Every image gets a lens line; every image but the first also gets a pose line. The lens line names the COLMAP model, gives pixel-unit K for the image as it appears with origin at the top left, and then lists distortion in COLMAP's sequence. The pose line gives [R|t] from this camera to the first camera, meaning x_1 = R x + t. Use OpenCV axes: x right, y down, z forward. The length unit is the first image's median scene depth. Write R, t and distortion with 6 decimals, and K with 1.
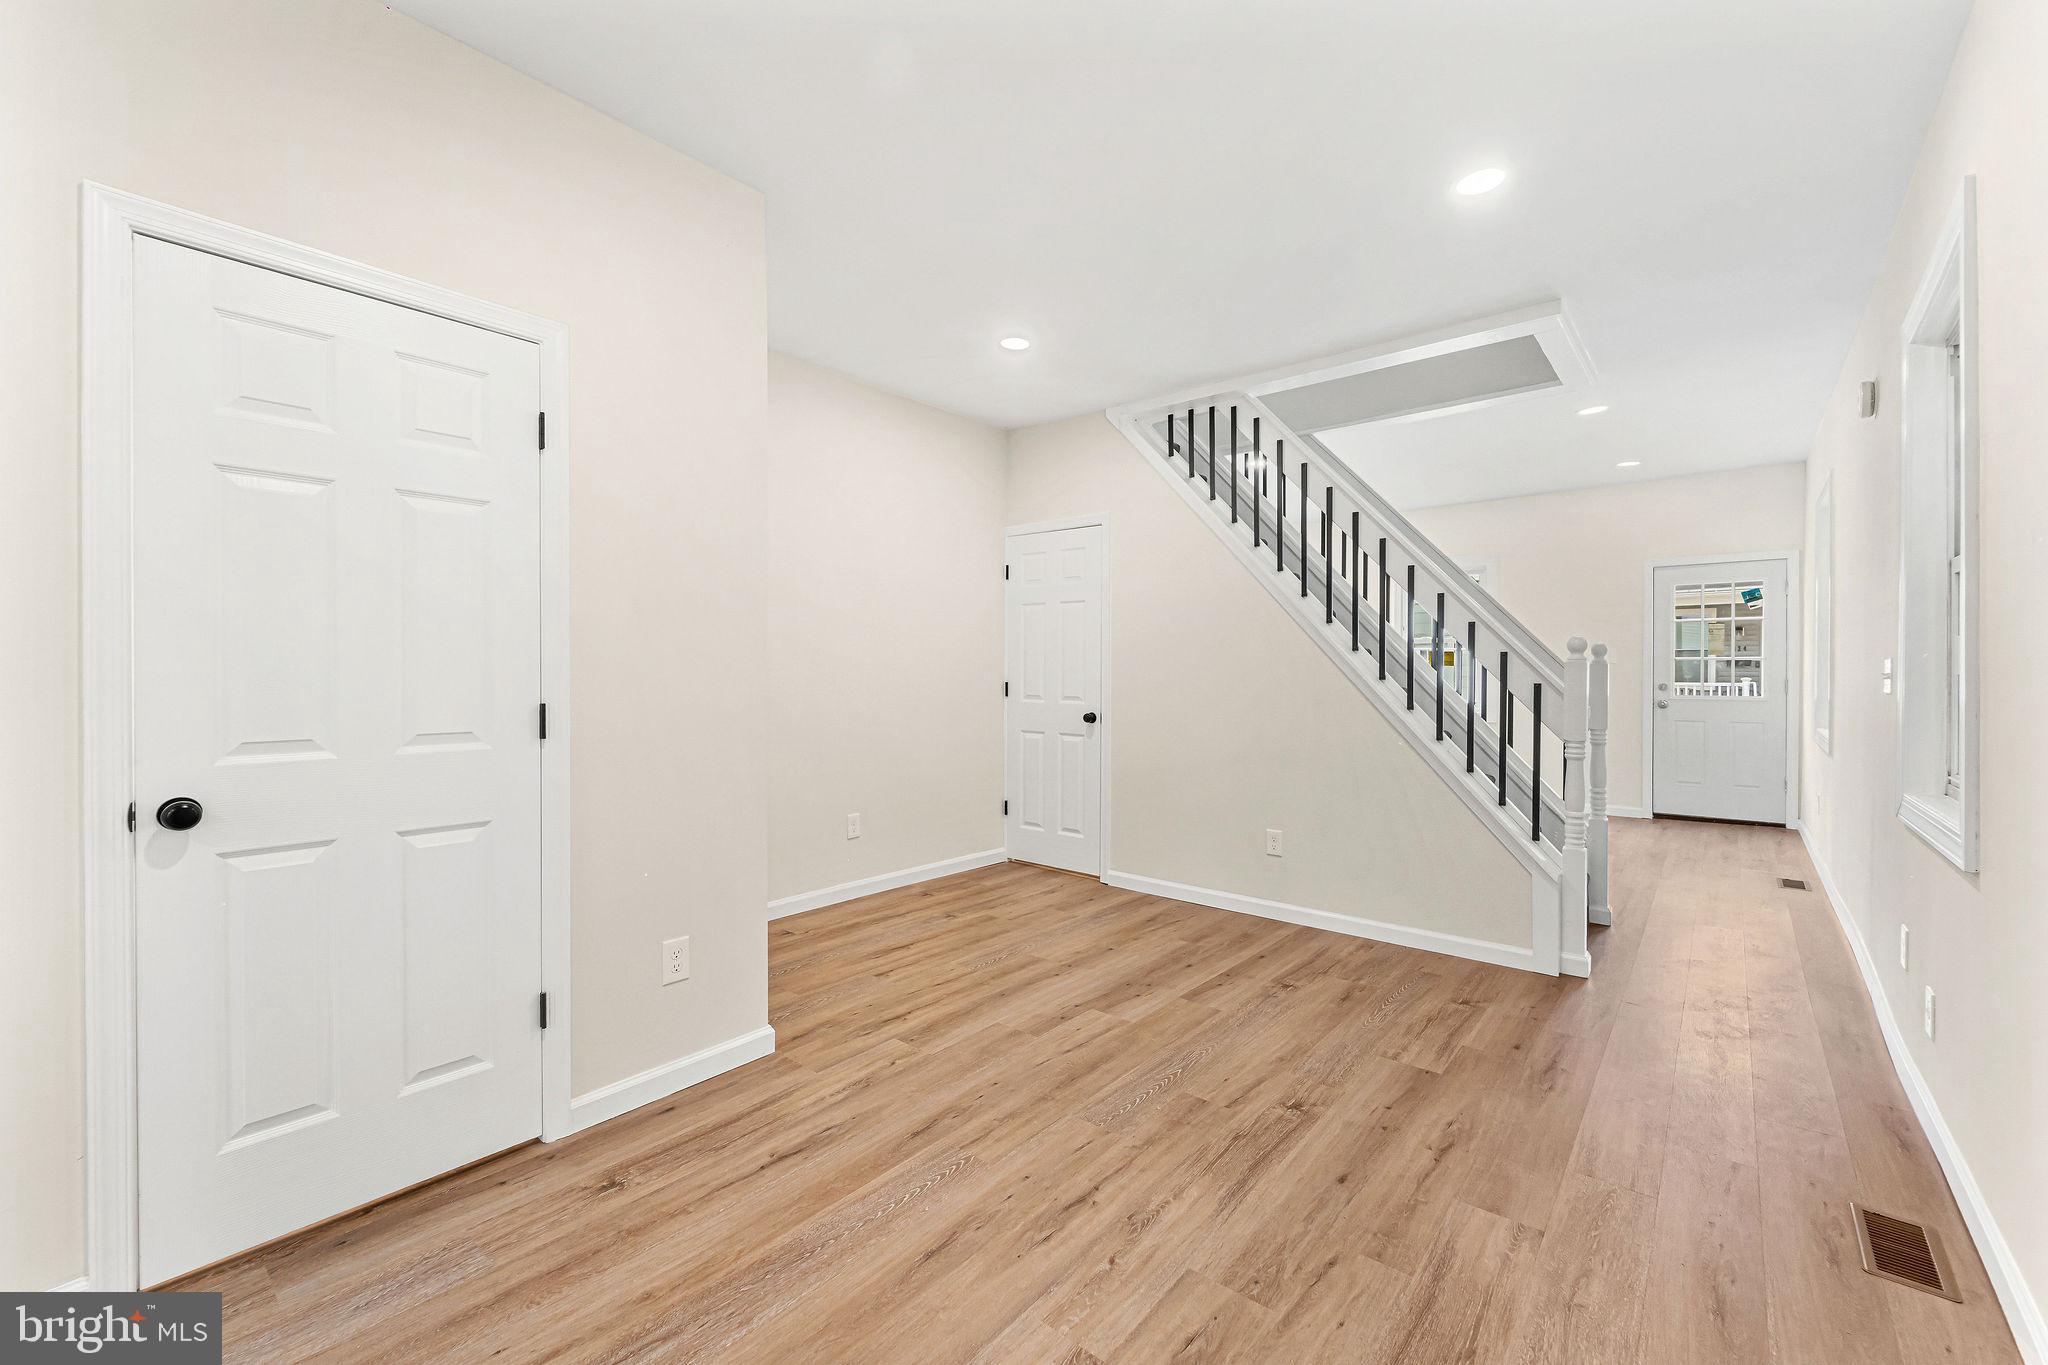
lens RADIAL K [[831.3, 0, 1016.6], [0, 831.3, 672.3], [0, 0, 1]] dist [0.002598, -0.001868]
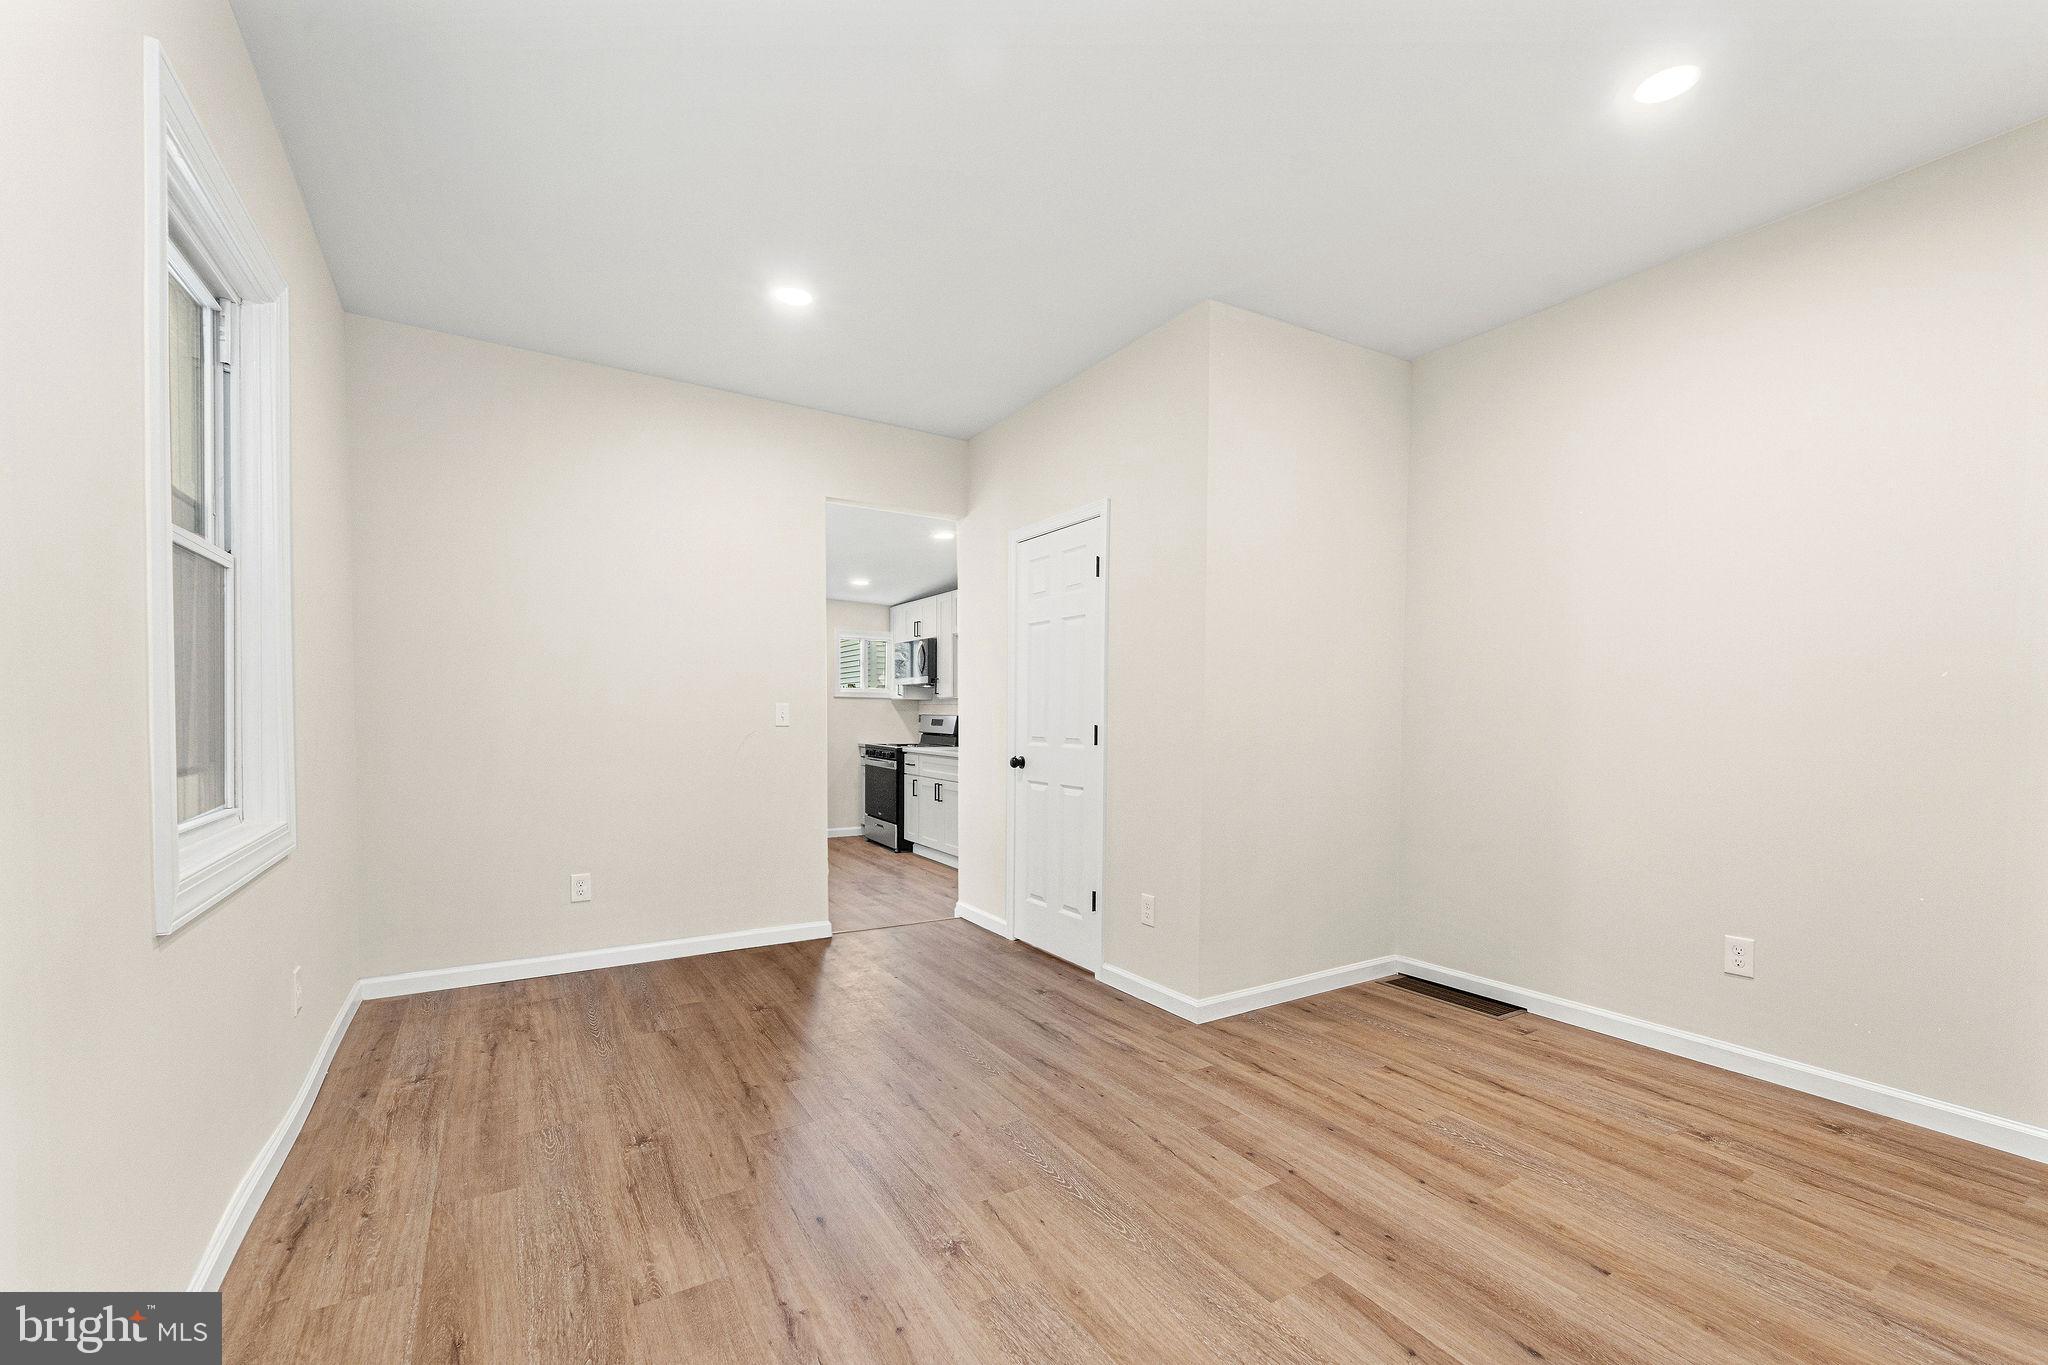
lens RADIAL K [[831.3, 0, 1033.1], [0, 831.3, 721.4], [0, 0, 1]] dist [0.002598, -0.001868]
pose [[-0.293369, 0.002327, -0.955996, 0.897624], [-0.008667, 0.999949, 0.005093, 0.016935], [0.955960, 0.009780, -0.293334, 1.095218]]
